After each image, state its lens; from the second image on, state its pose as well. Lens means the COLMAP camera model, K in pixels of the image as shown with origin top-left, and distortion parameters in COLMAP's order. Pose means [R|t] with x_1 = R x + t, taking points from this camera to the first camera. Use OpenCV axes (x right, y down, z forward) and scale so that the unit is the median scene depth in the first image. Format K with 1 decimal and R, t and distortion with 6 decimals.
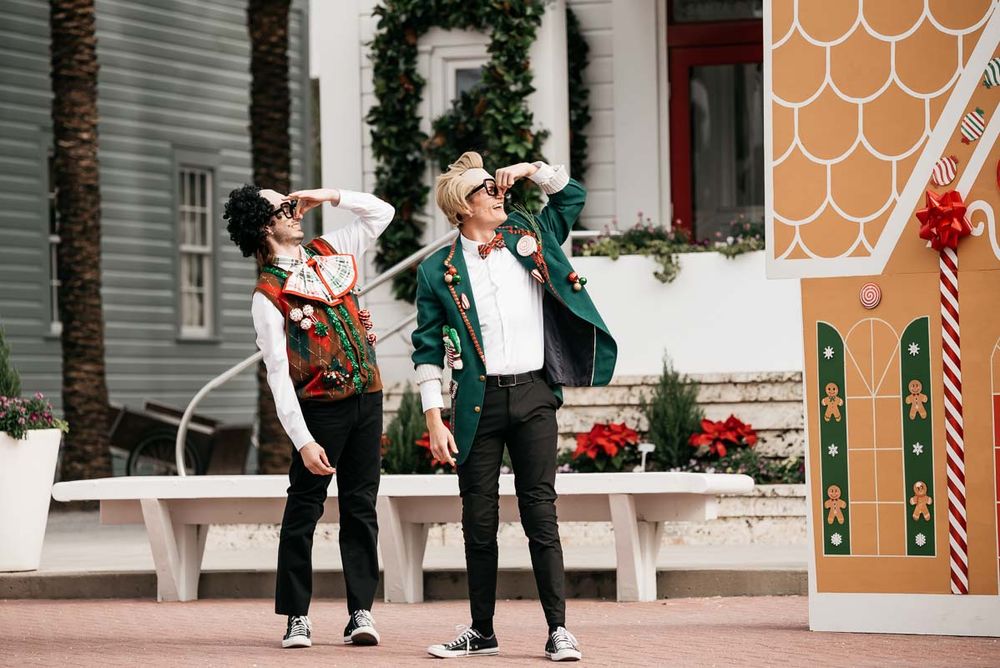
lens RADIAL K [[4735.0, 0, 439.3], [0, 4735.0, 300.8], [0, 0, 1]] dist [0.587051, 0.000000]
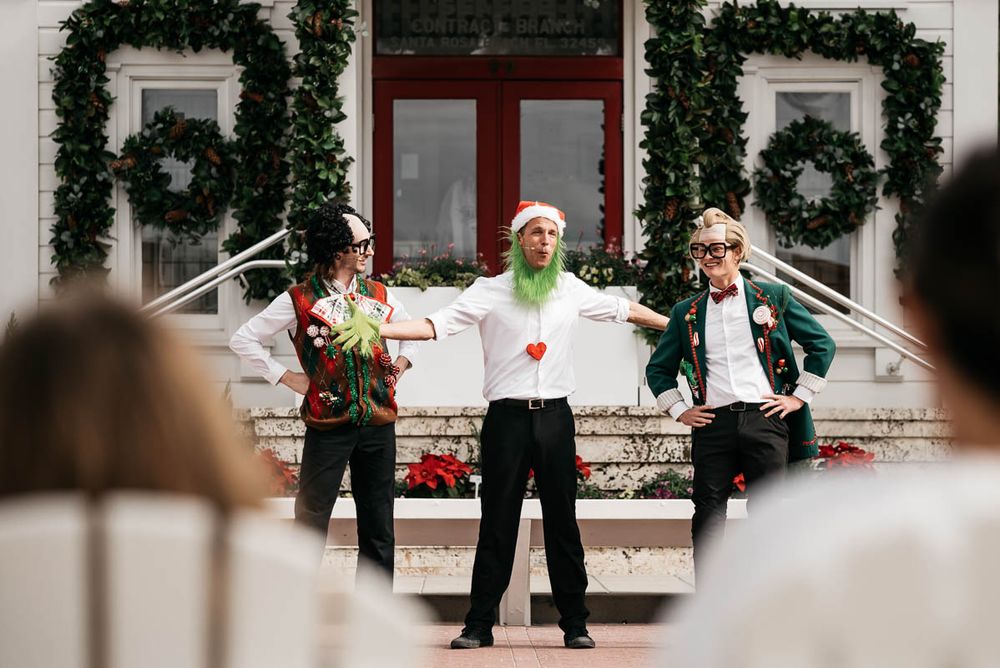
lens RADIAL K [[5147.9, 0, 602.2], [0, 5147.9, 272.5], [0, 0, 1]] dist [0.518749, 0.000000]
pose [[0.922303, 0.033338, 0.385027, -0.335655], [-0.027023, 0.999397, -0.021804, 0.009875], [-0.385521, 0.009705, 0.922648, -0.015061]]
